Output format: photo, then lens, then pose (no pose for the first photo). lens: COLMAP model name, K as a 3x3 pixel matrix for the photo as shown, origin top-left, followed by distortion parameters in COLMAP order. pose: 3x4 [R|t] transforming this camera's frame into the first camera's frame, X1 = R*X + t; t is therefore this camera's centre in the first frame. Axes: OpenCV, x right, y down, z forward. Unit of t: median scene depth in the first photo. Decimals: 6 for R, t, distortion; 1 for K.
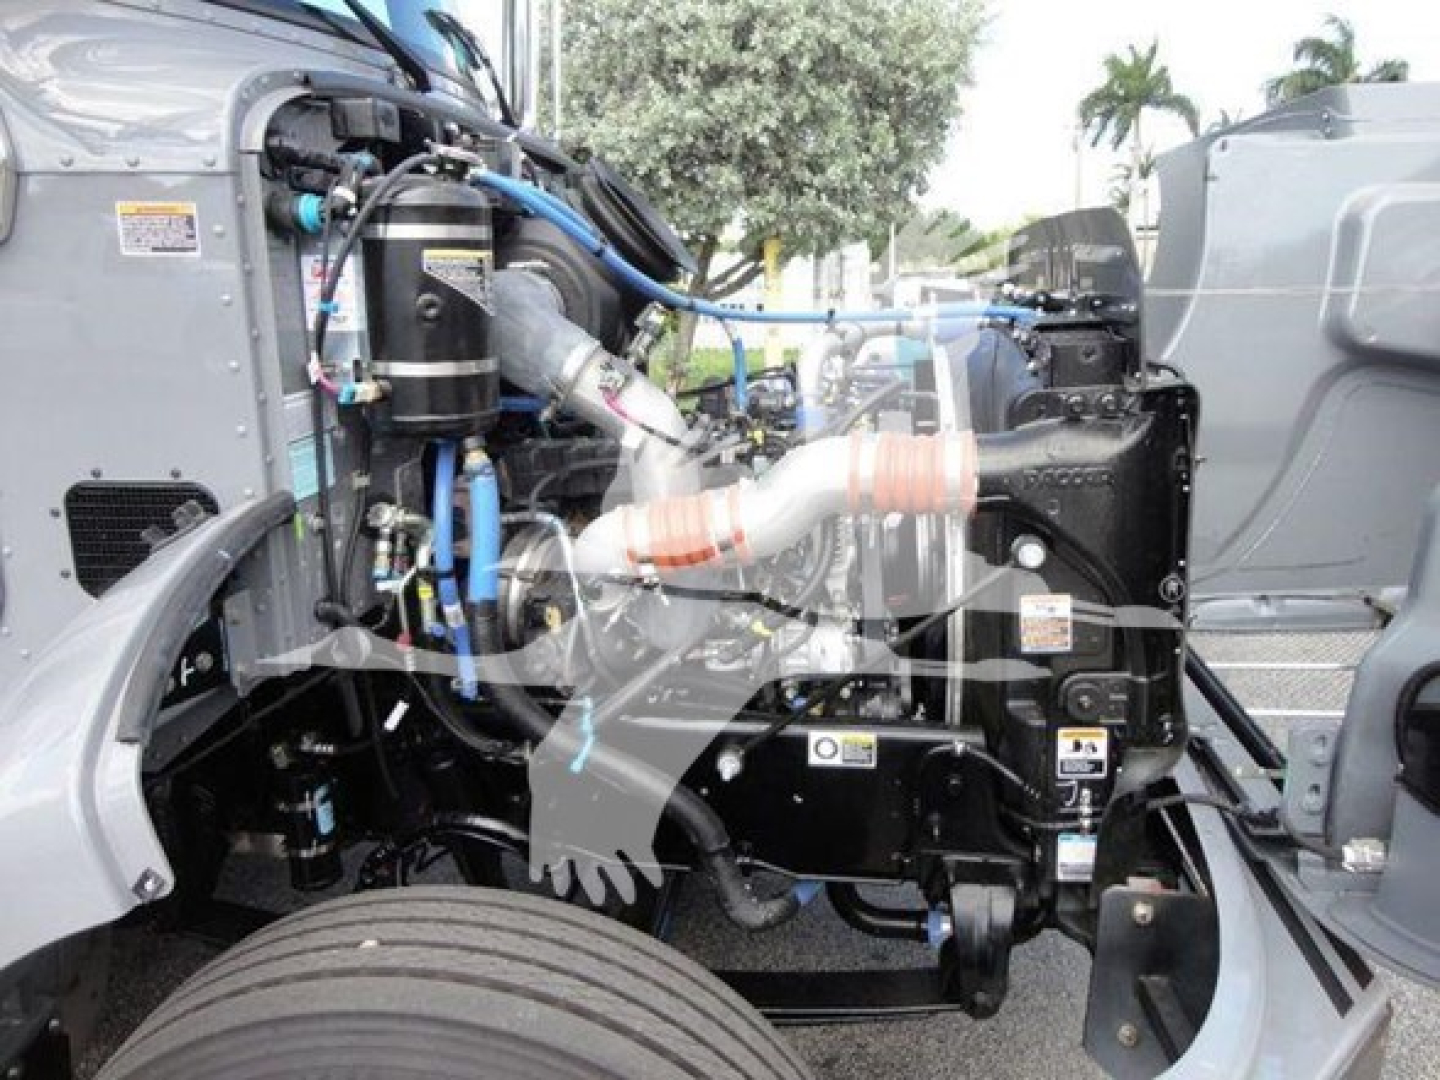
lens RADIAL K [[1101.7, 0, 720.0], [0, 1101.7, 540.0], [0, 0, 1]] dist [-0.042520, 0.053734]
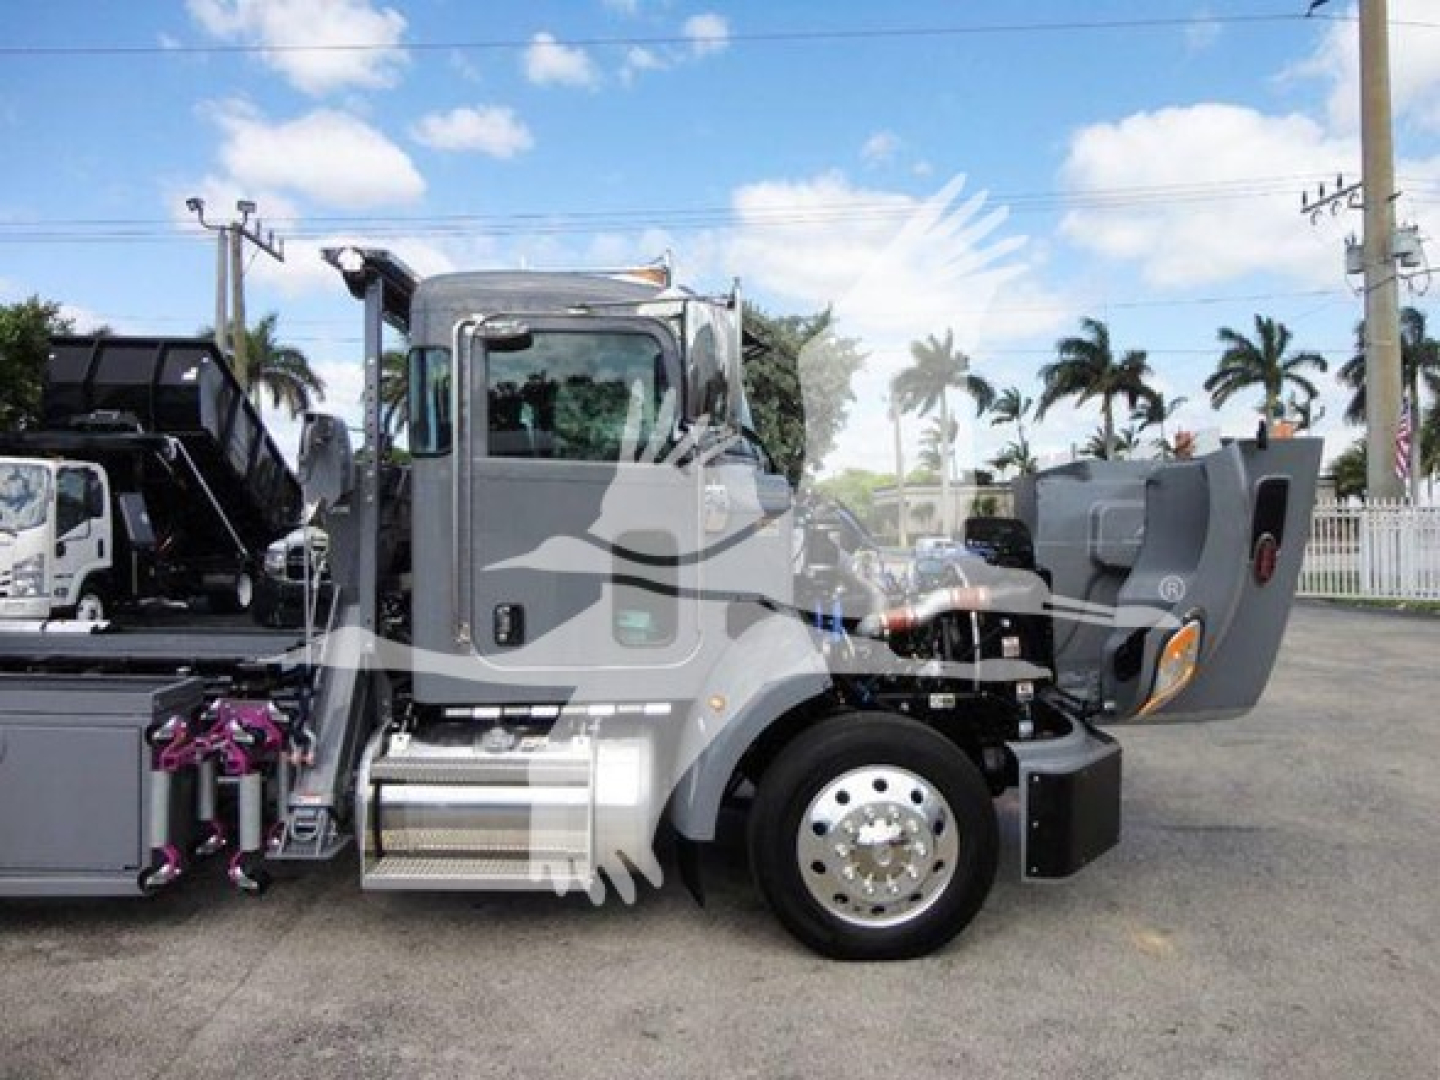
lens RADIAL K [[1058.1, 0, 728.2], [0, 1058.1, 510.8], [0, 0, 1]] dist [-0.054379, 0.081187]
pose [[0.989277, 0.005964, 0.145928, -0.139226], [0.030208, 0.969205, -0.244394, 0.060187], [-0.142891, 0.246181, 0.958633, -0.276096]]
